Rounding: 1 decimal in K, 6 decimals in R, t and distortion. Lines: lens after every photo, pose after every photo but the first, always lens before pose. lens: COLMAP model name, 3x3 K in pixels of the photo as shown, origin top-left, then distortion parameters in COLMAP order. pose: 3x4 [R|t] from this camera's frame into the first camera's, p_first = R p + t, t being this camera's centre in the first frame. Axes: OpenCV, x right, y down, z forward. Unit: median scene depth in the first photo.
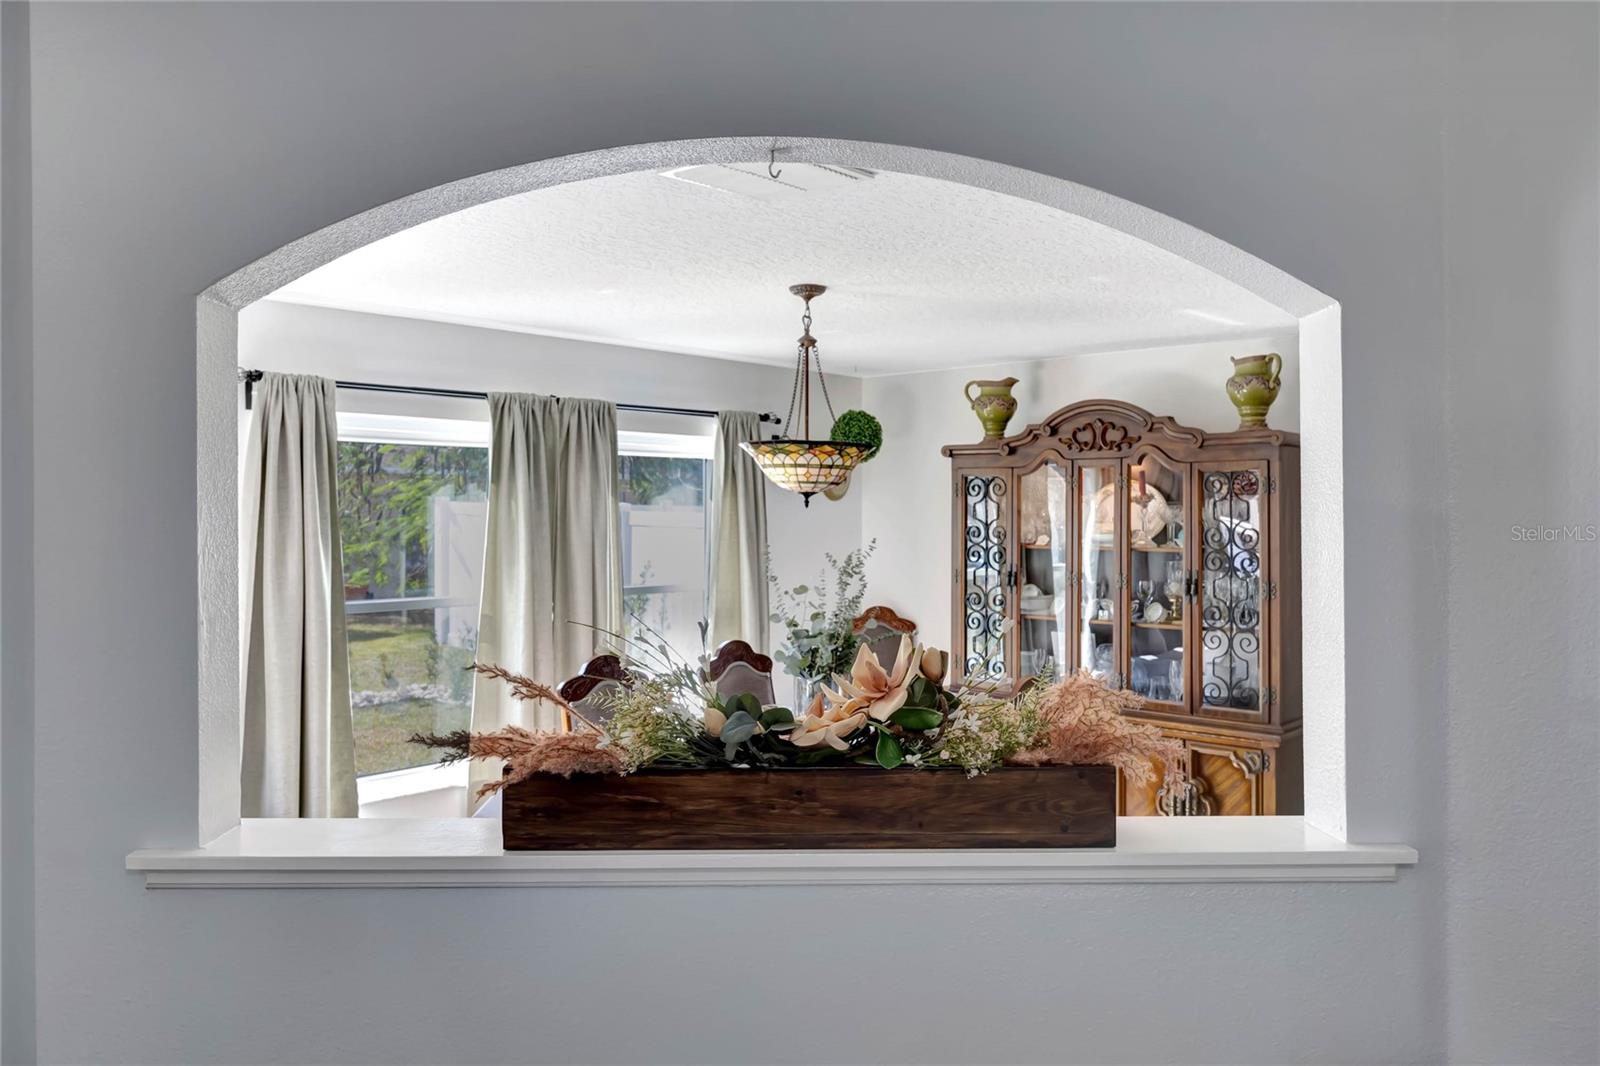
lens RADIAL K [[1160.0, 0, 800.7], [0, 1160.0, 522.6], [0, 0, 1]] dist [-0.002149, -0.000375]
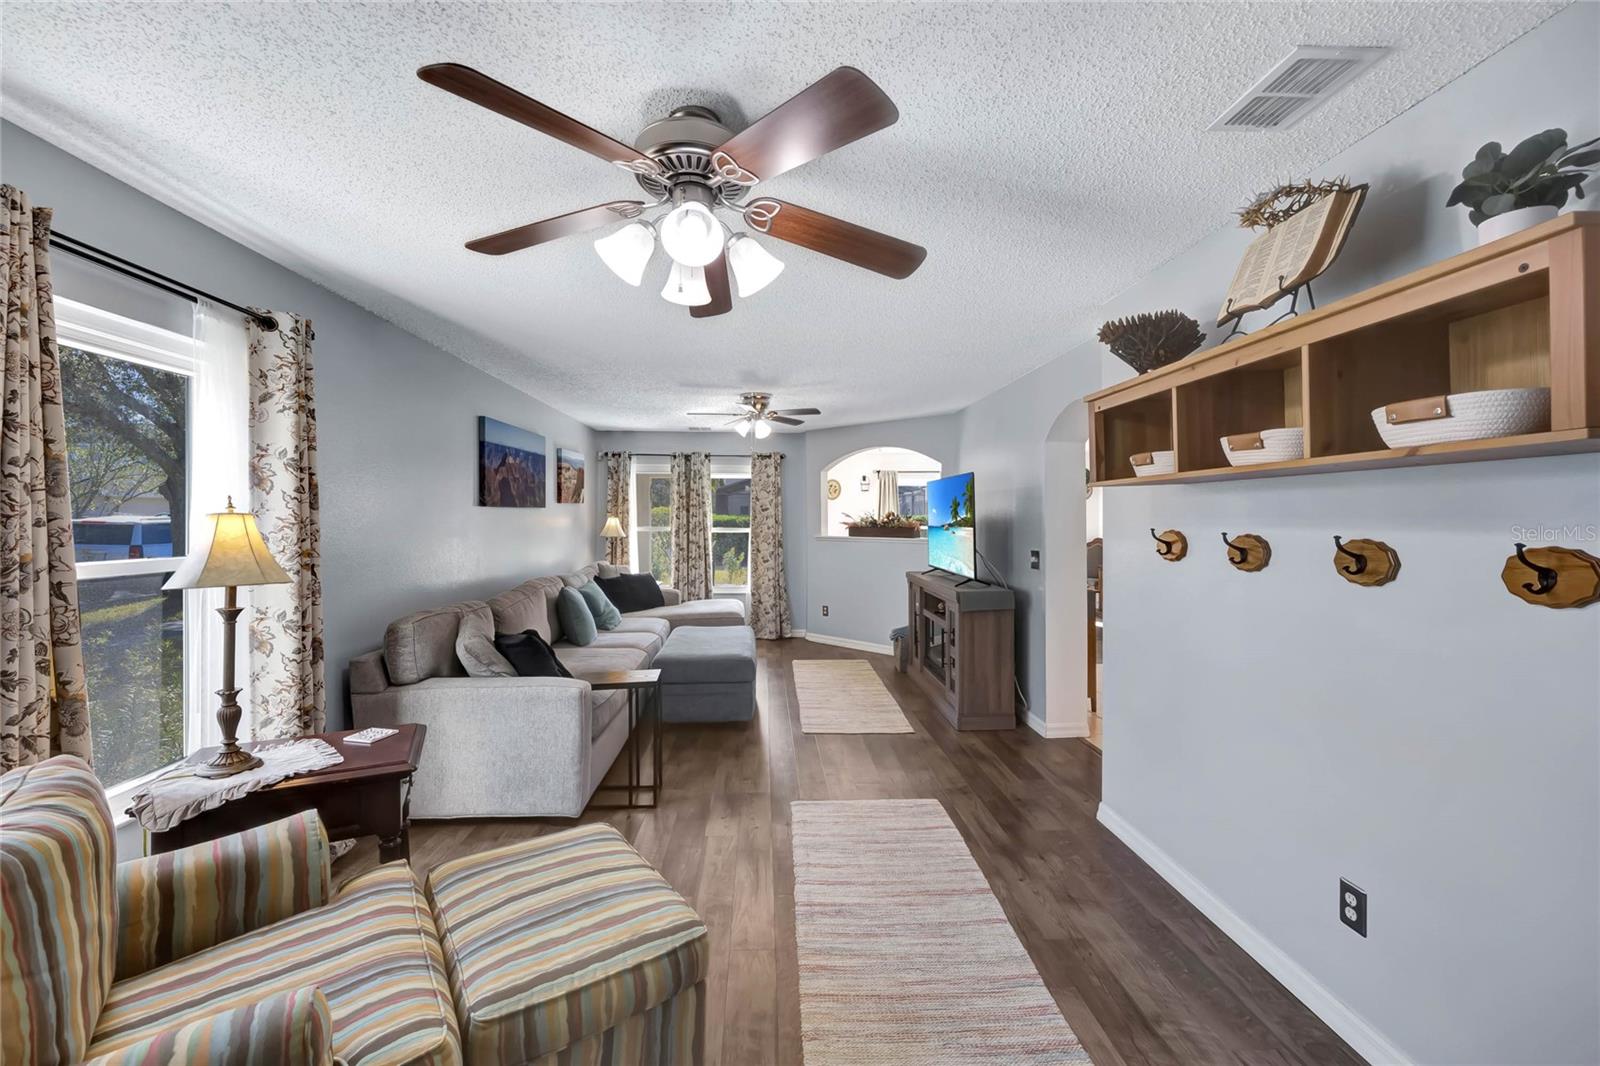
lens RADIAL K [[646.5, 0, 792.1], [0, 646.5, 520.1], [0, 0, 1]] dist [-0.000473, 0.000125]
pose [[0.710940, 0.007227, -0.703215, 0.847219], [-0.015325, 0.999869, -0.005218, 0.062431], [0.703085, 0.014486, 0.710958, -0.803421]]
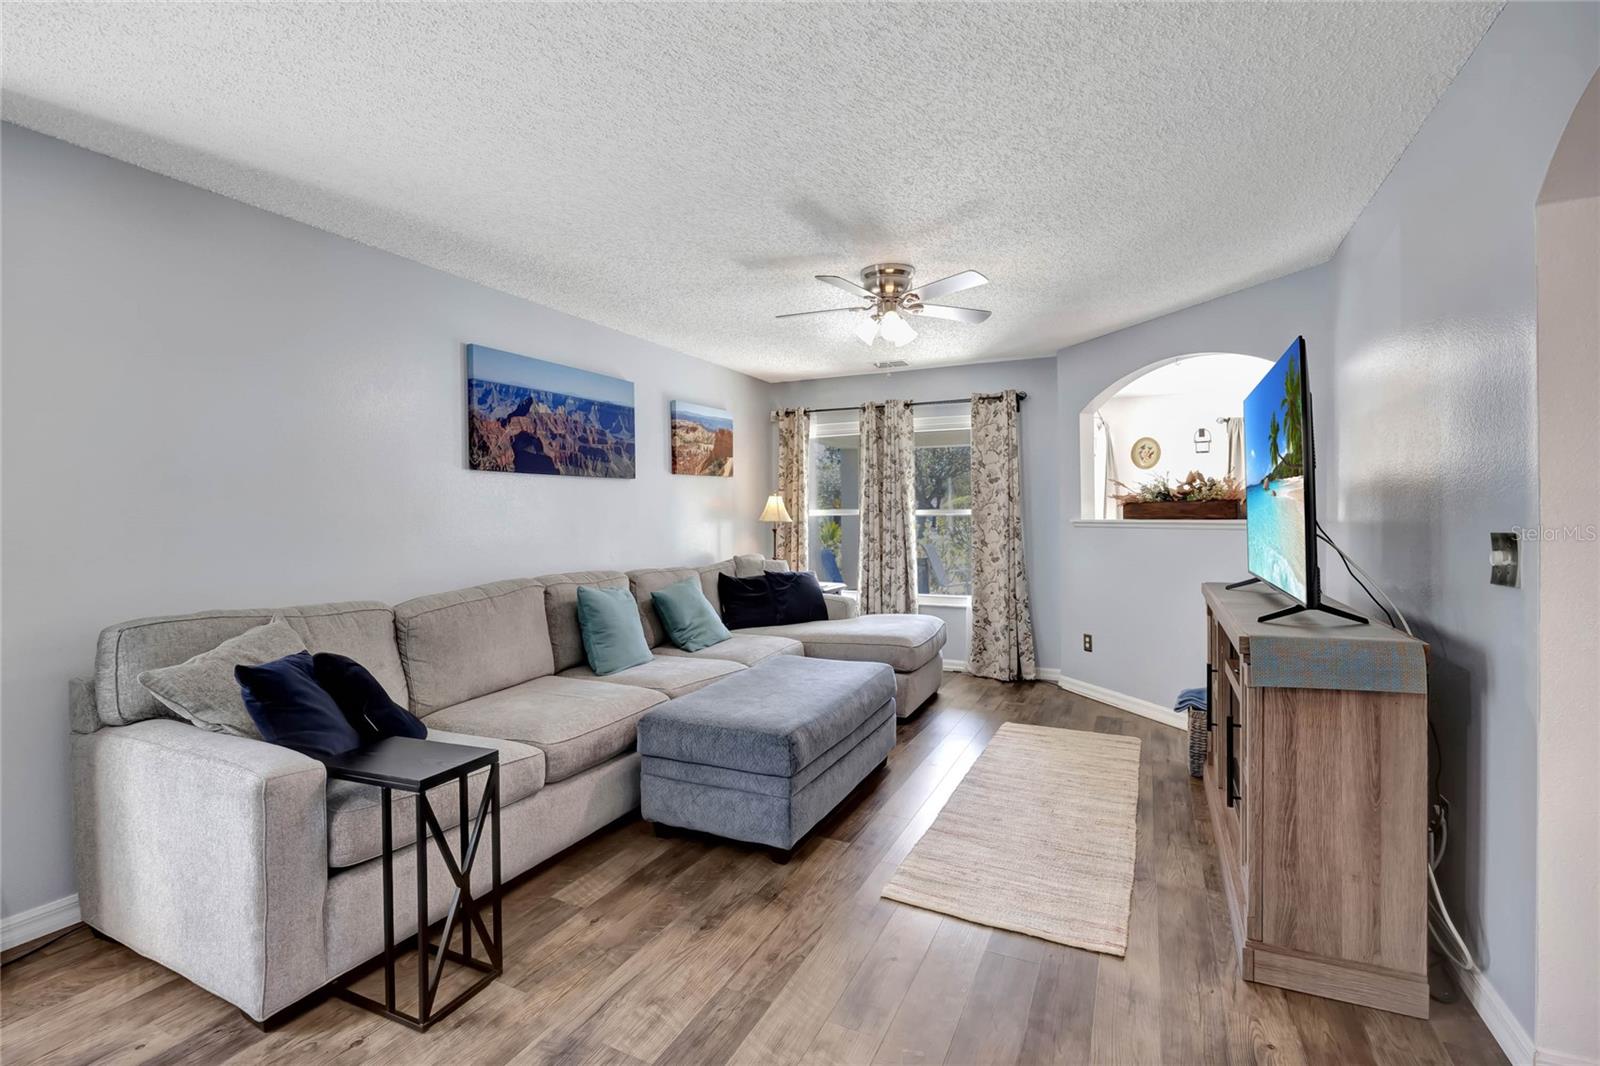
lens RADIAL K [[712.7, 0, 798.0], [0, 712.7, 524.3], [0, 0, 1]] dist [-0.020185, 0.003694]
pose [[0.288854, 0.011936, -0.957299, 0.685303], [-0.007653, 0.999919, 0.010159, 0.090177], [0.957343, 0.004391, 0.288922, -0.360164]]
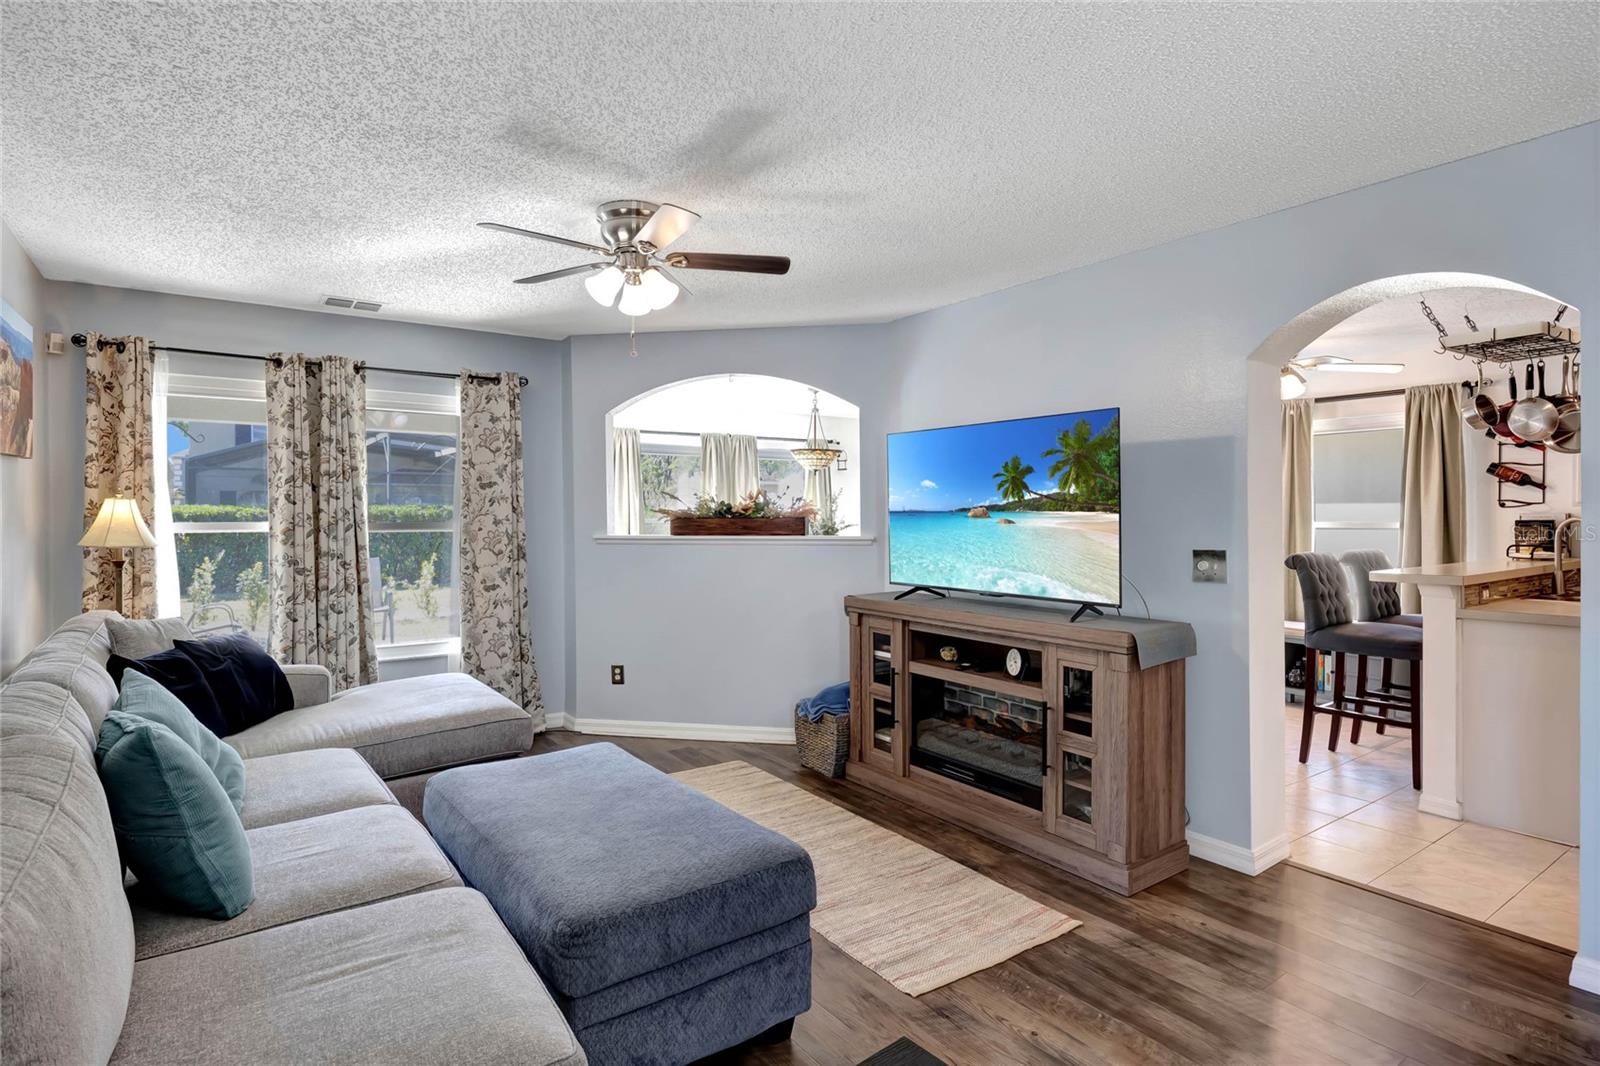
lens RADIAL K [[826.5, 0, 793.8], [0, 826.5, 527.3], [0, 0, 1]] dist [-0.014457, 0.001863]
pose [[0.978399, 0.005013, -0.206663, 0.275822], [-0.004040, 0.999979, 0.005132, 0.074276], [0.206685, -0.004187, 0.978399, -0.641466]]
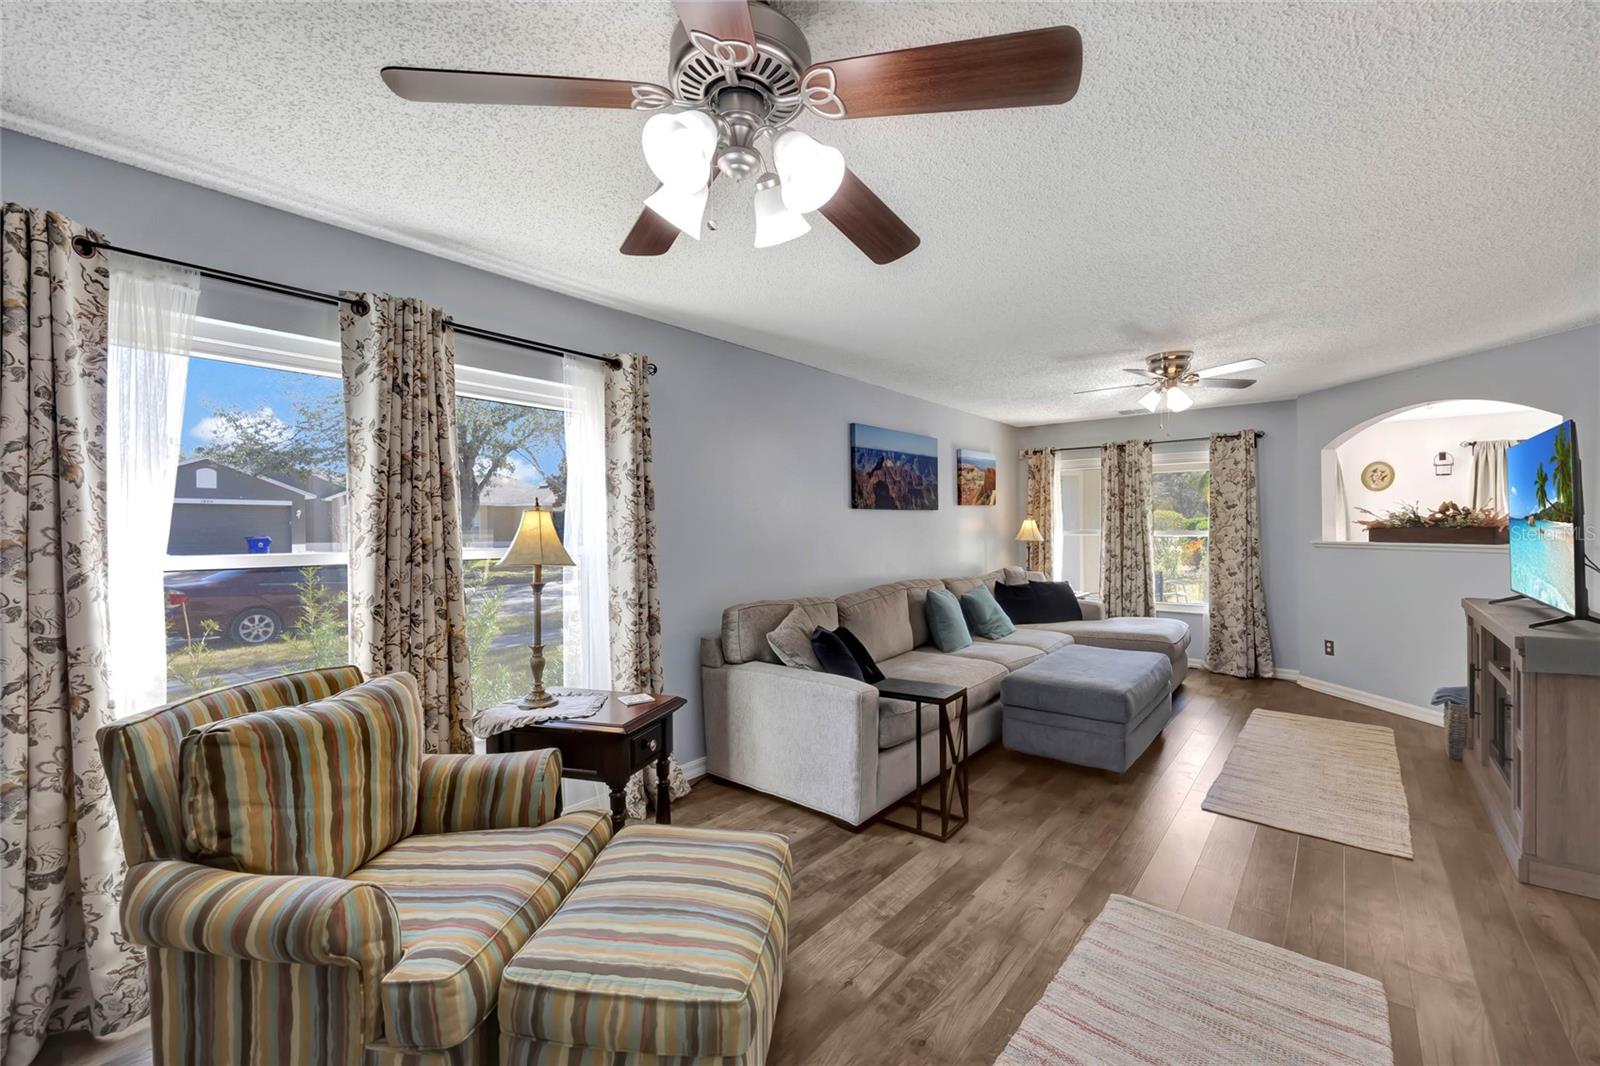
lens RADIAL K [[646.5, 0, 802.3], [0, 646.5, 537.1], [0, 0, 1]] dist [-0.000473, 0.000125]
pose [[0.049912, 0.016019, -0.998625, 0.854064], [-0.006349, 0.999856, 0.015721, 0.072600], [0.998733, 0.005556, 0.050006, -0.590505]]
